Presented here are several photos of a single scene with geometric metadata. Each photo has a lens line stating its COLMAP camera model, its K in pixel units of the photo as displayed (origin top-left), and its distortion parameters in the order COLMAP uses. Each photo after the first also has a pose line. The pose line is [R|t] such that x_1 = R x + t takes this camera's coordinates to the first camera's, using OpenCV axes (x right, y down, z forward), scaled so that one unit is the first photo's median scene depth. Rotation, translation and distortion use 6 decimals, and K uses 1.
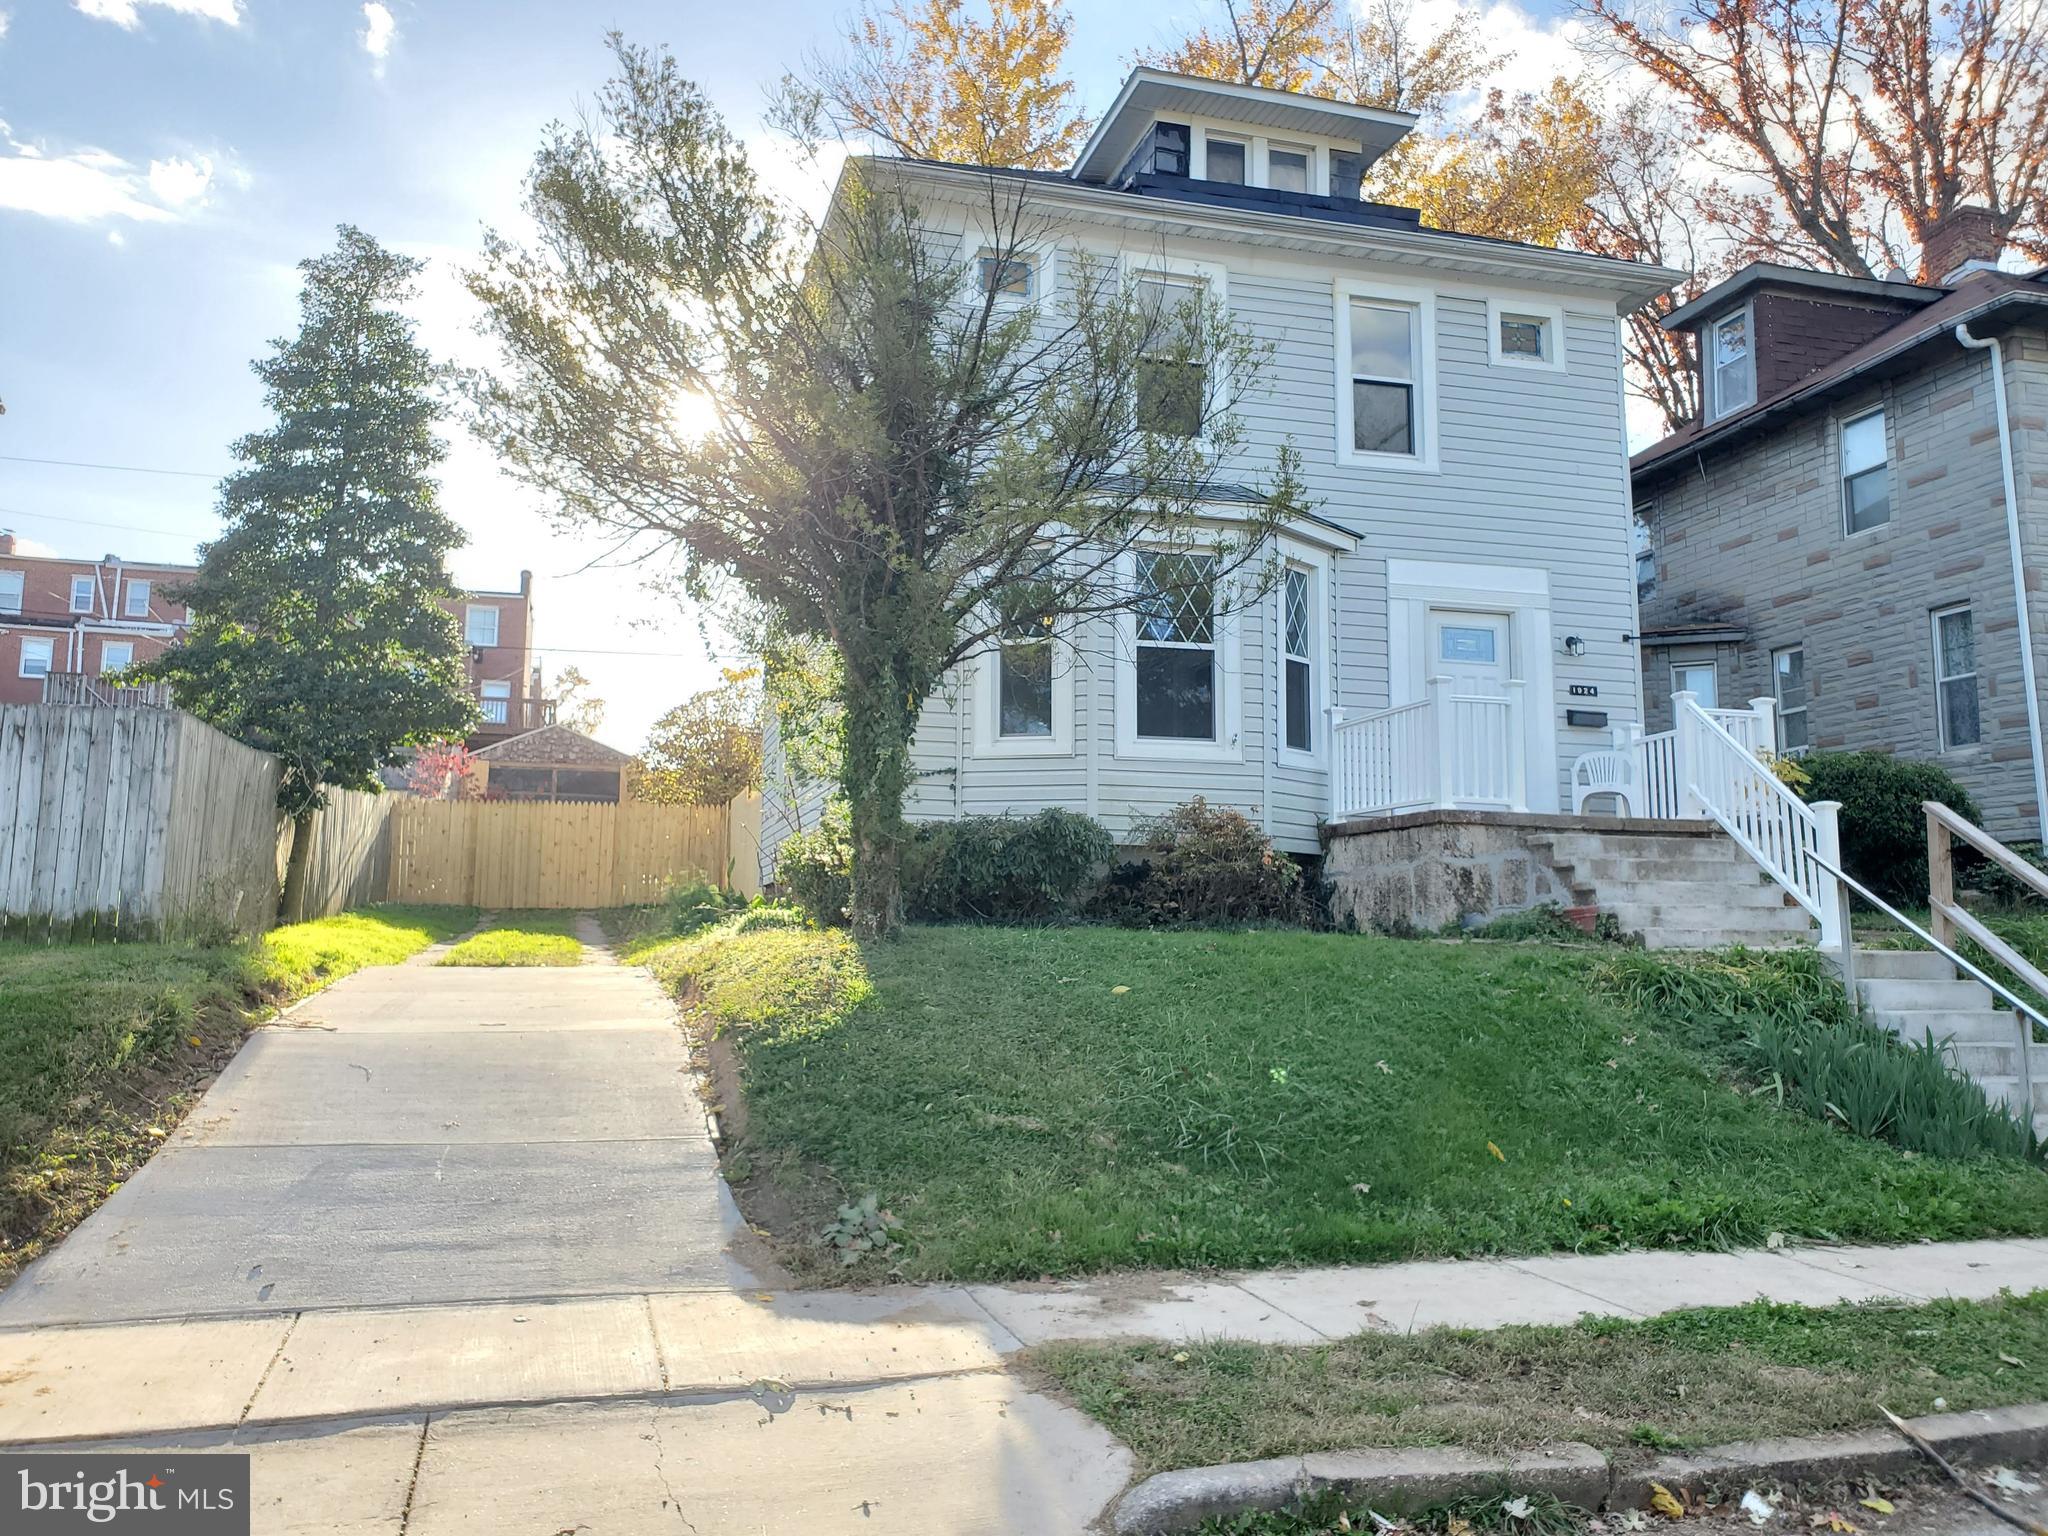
lens RADIAL K [[1637.6, 0, 1016.8], [0, 1637.6, 734.7], [0, 0, 1]] dist [-0.008520, -0.004422]
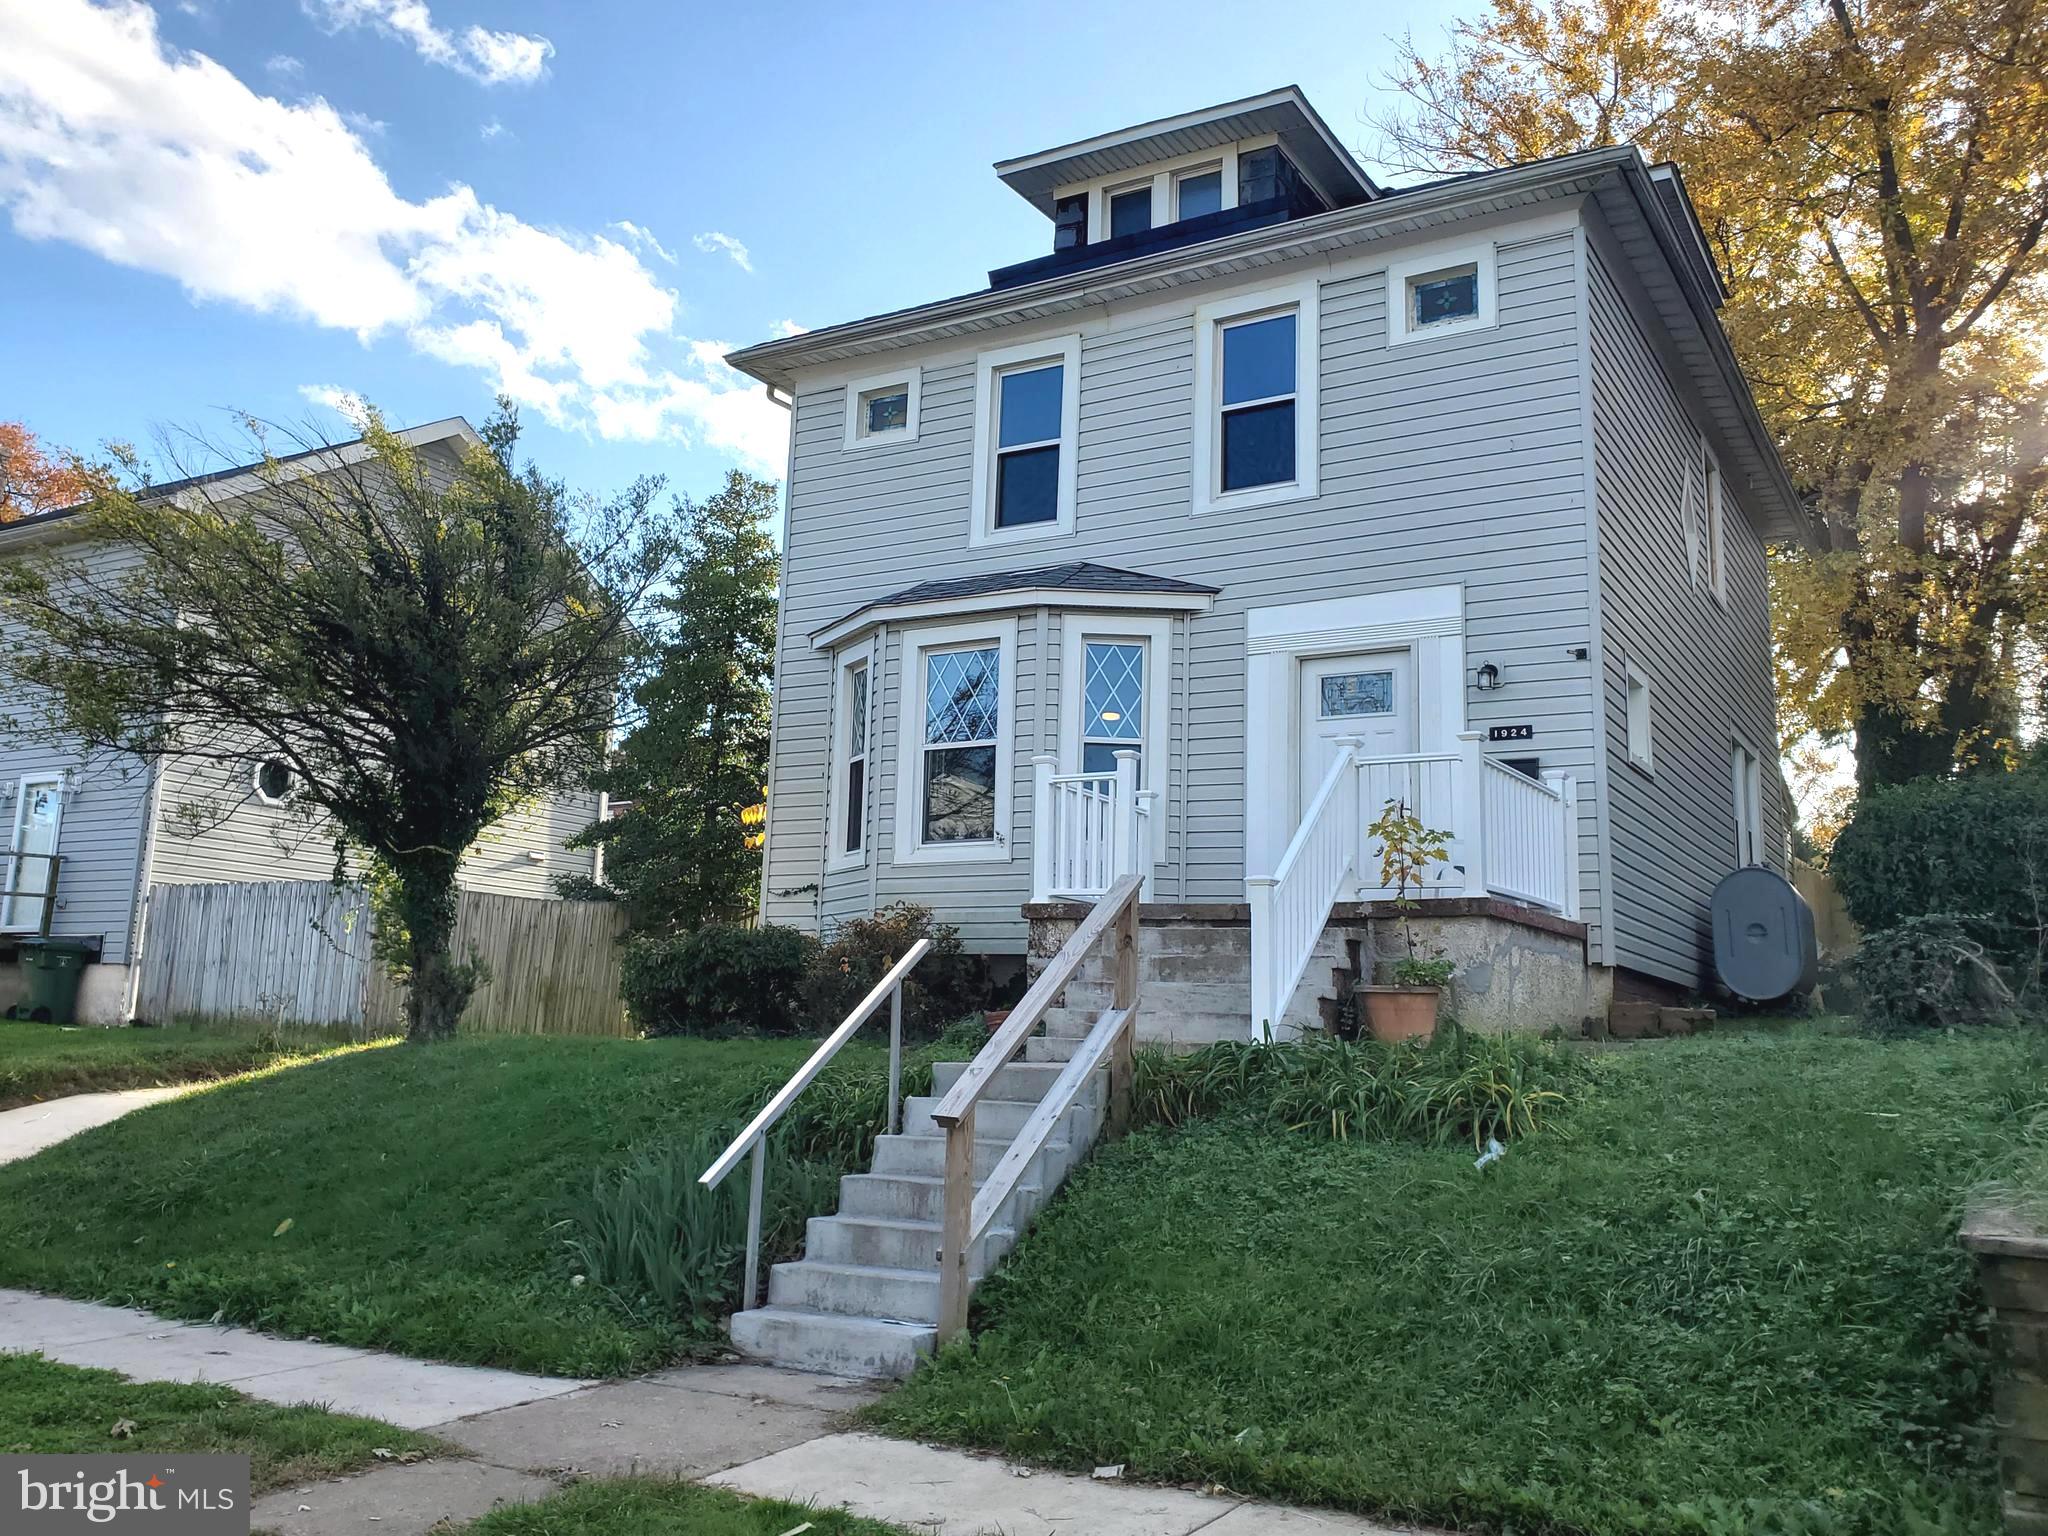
lens RADIAL K [[1754.9, 0, 962.2], [0, 1754.9, 723.8], [0, 0, 1]] dist [0.044656, -0.000760]
pose [[0.678009, -0.120315, -0.725140, 0.794468], [0.070531, 0.992610, -0.098747, 0.033205], [0.731662, 0.015806, 0.681484, 0.261107]]
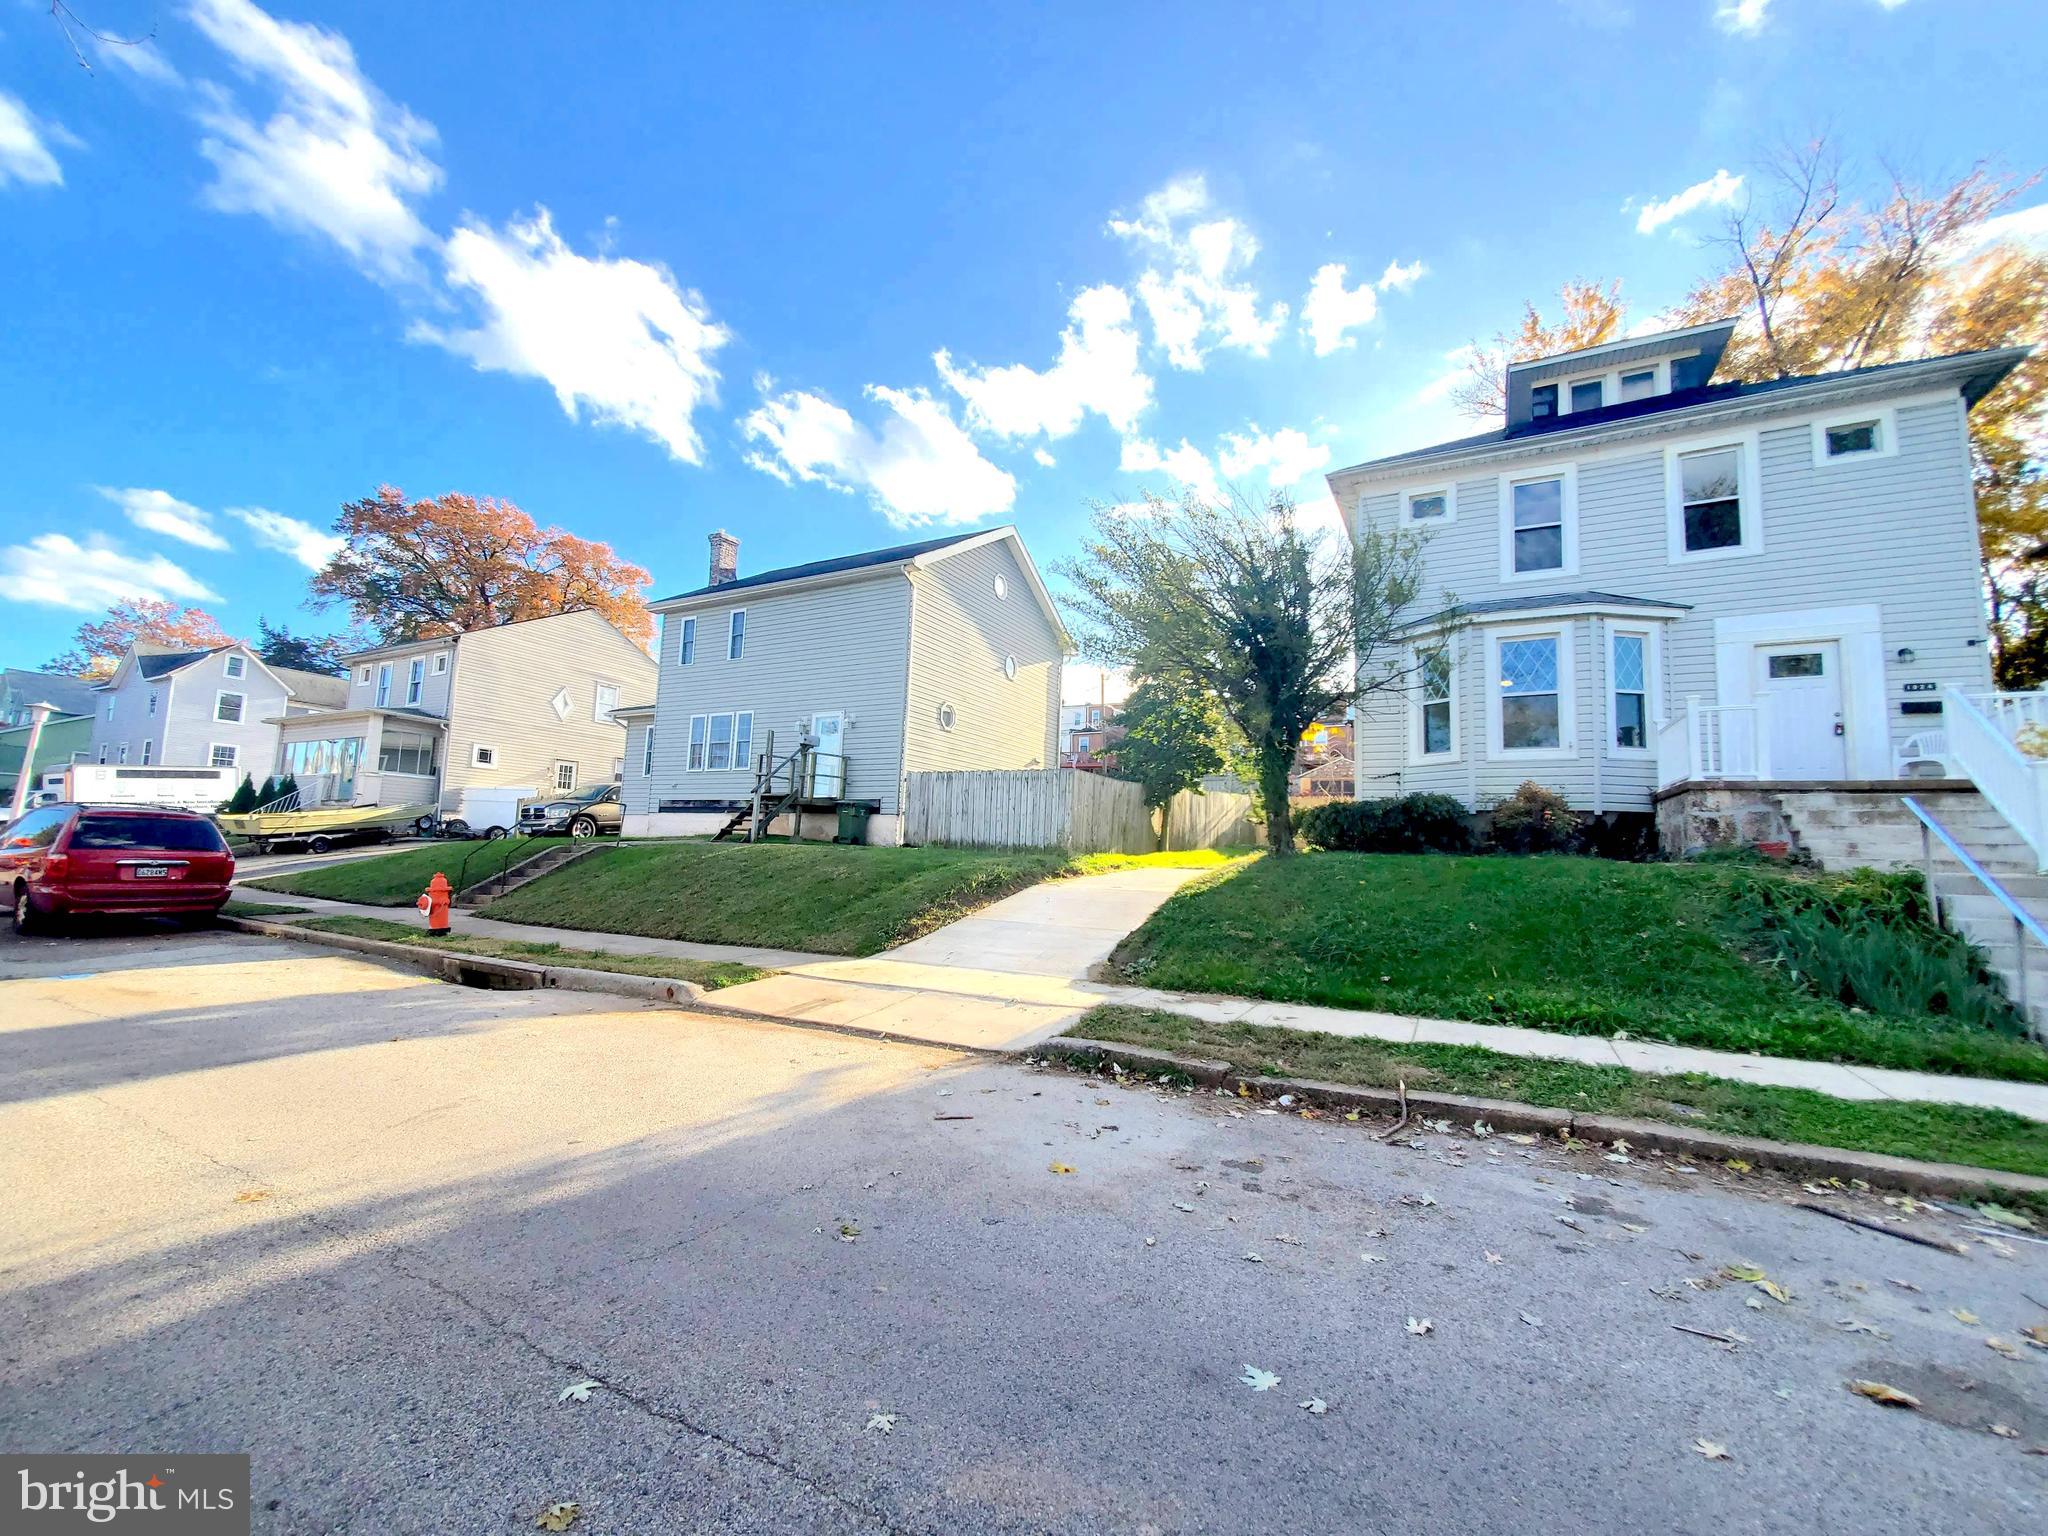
lens RADIAL K [[826.0, 0, 1038.9], [0, 826.0, 779.2], [0, 0, 1]] dist [0.002654, 0.000614]
pose [[0.720290, -0.052482, -0.691685, 0.301618], [0.063554, 0.997933, -0.009537, 0.009867], [0.690756, -0.037090, 0.722136, -0.002469]]
